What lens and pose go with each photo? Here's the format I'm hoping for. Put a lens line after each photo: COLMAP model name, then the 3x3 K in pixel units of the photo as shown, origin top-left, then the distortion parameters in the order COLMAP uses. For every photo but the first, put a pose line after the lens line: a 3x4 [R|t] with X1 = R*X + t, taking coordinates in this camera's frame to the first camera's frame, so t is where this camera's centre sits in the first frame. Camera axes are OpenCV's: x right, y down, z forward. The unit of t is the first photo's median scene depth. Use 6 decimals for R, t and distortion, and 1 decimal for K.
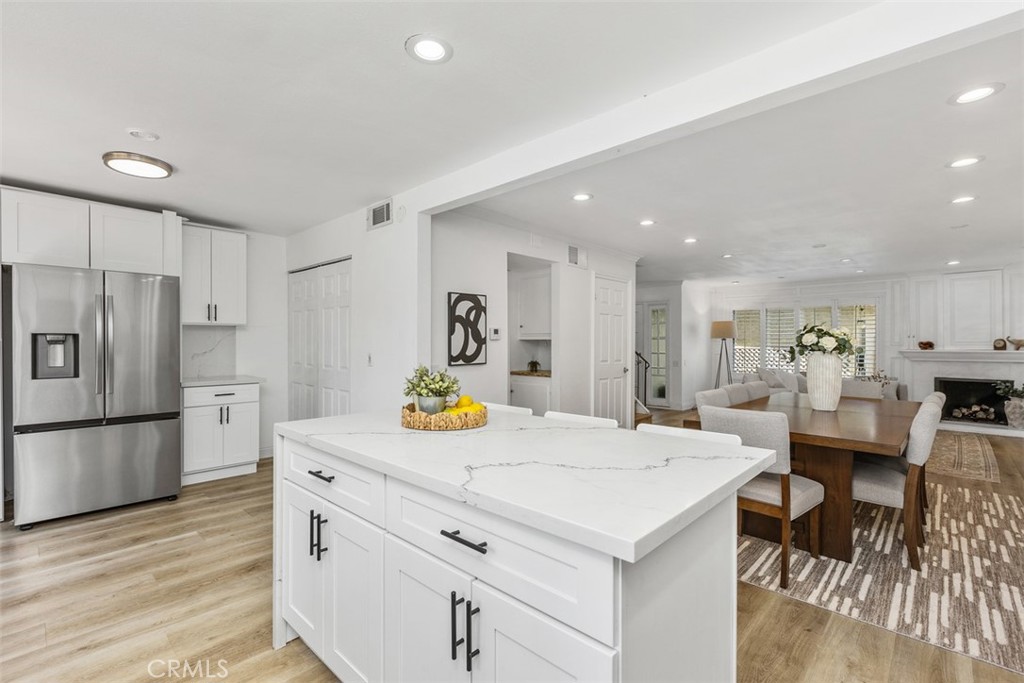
lens RADIAL K [[459.0, 0, 509.9], [0, 459.0, 341.9], [0, 0, 1]] dist [0.003053, -0.000428]
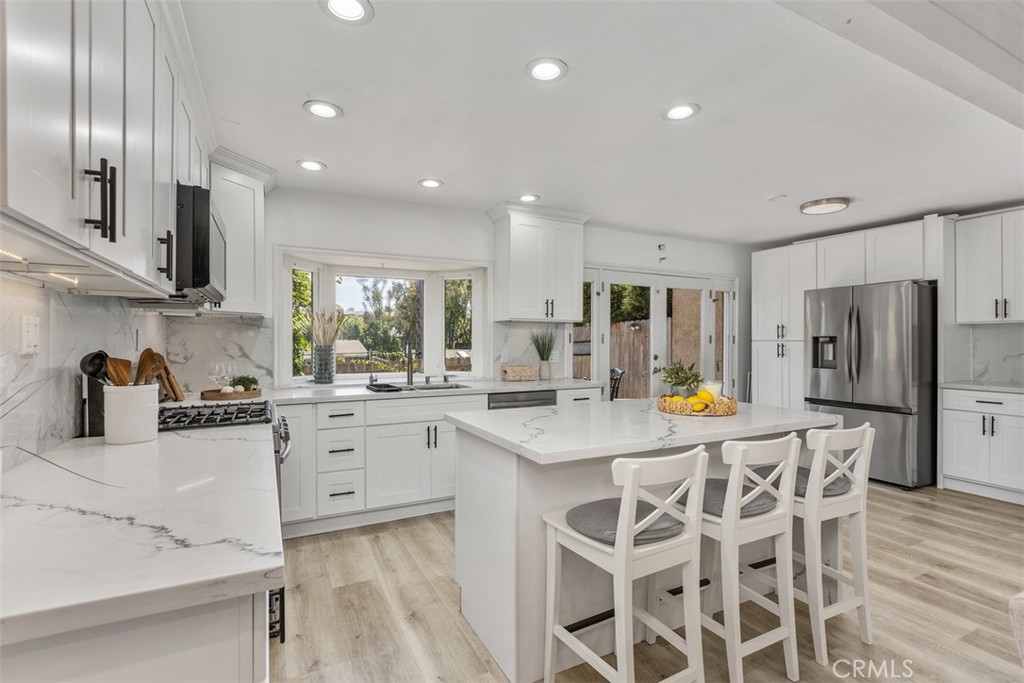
lens RADIAL K [[474.7, 0, 511.0], [0, 474.7, 340.9], [0, 0, 1]] dist [-0.002363, -0.001381]
pose [[-0.335484, -0.003995, -0.942037, 0.505882], [0.000421, 0.999990, -0.004391, 0.001169], [0.942046, -0.001870, -0.335479, 0.417706]]
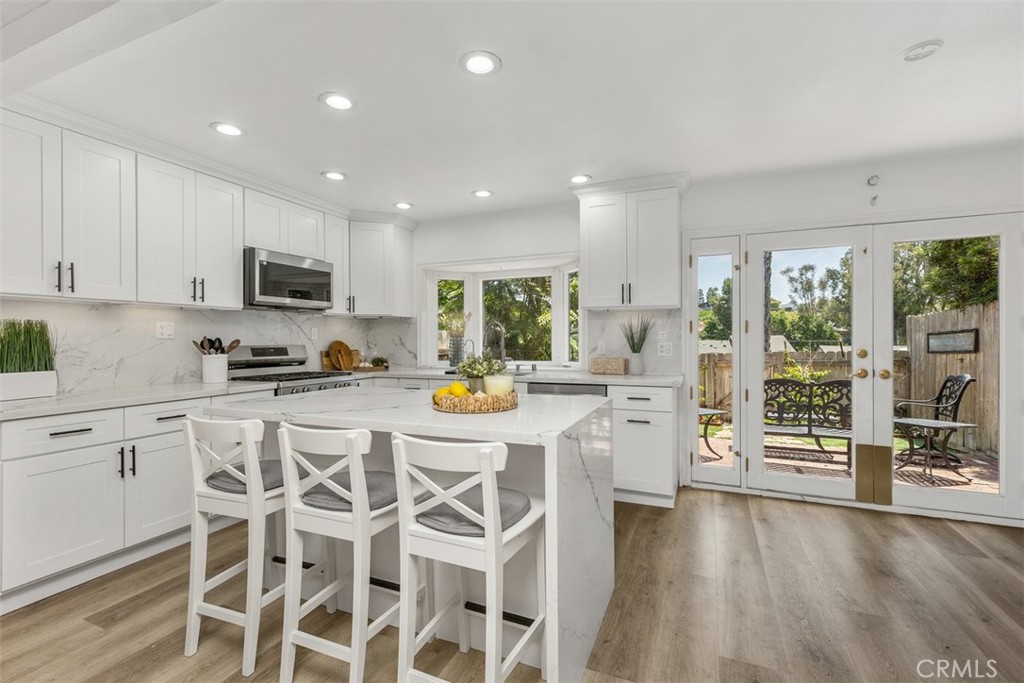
lens RADIAL K [[459.0, 0, 511.4], [0, 459.0, 336.6], [0, 0, 1]] dist [0.003053, -0.000428]
pose [[-0.938813, 0.000689, -0.344427, 0.057260], [0.003249, 0.999971, -0.006855, 0.012432], [0.344412, -0.007555, -0.938788, 0.859119]]
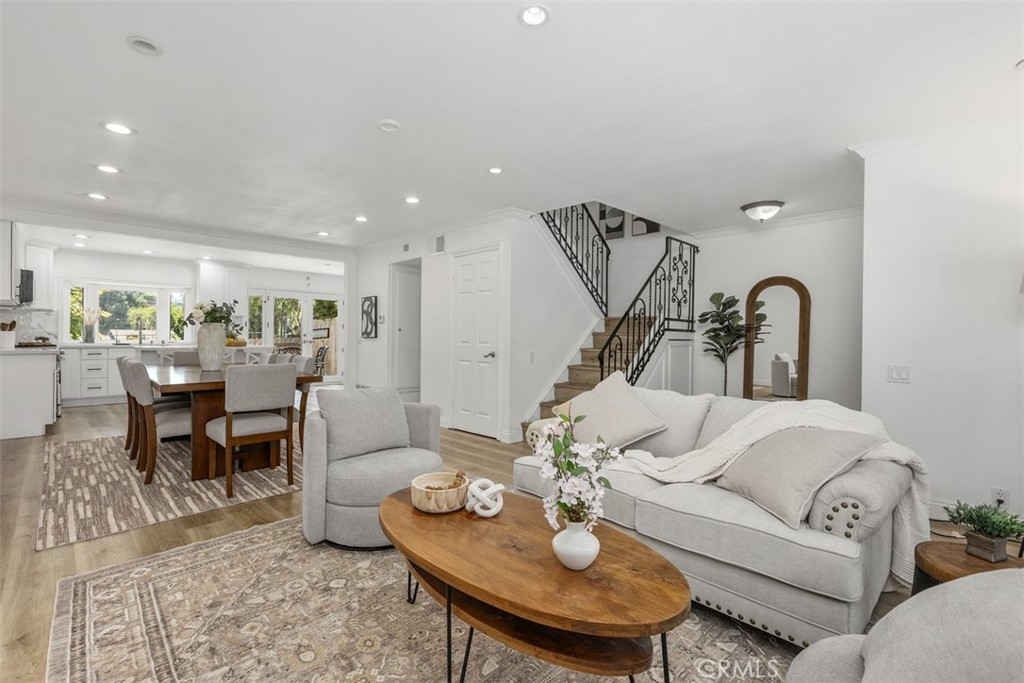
lens RADIAL K [[459.0, 0, 506.8], [0, 459.0, 337.3], [0, 0, 1]] dist [0.003053, -0.000428]
pose [[-0.034441, -0.000761, -0.999406, 1.457412], [-0.008451, 0.999964, -0.000470, 0.039765], [0.999371, 0.008430, -0.034446, 1.413227]]
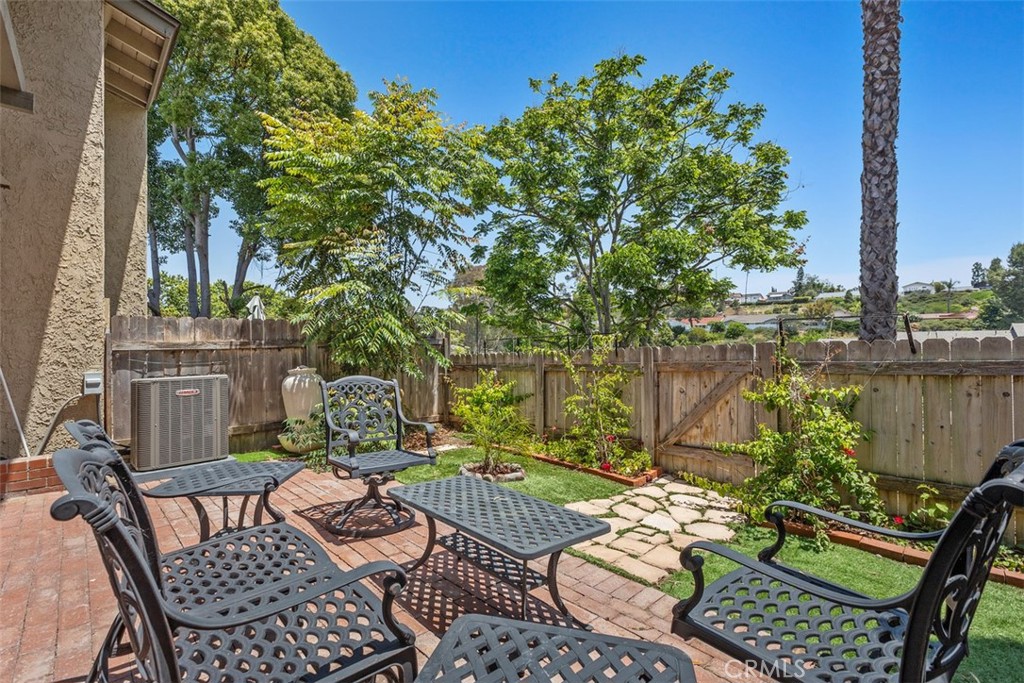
lens RADIAL K [[459.0, 0, 512.5], [0, 459.0, 330.9], [0, 0, 1]] dist [0.003053, -0.000428]
pose [[-0.998076, 0.018428, 0.059208, -1.158185], [0.017500, 0.999717, -0.016140, 0.047324], [-0.059489, -0.015073, -0.998115, 0.401828]]
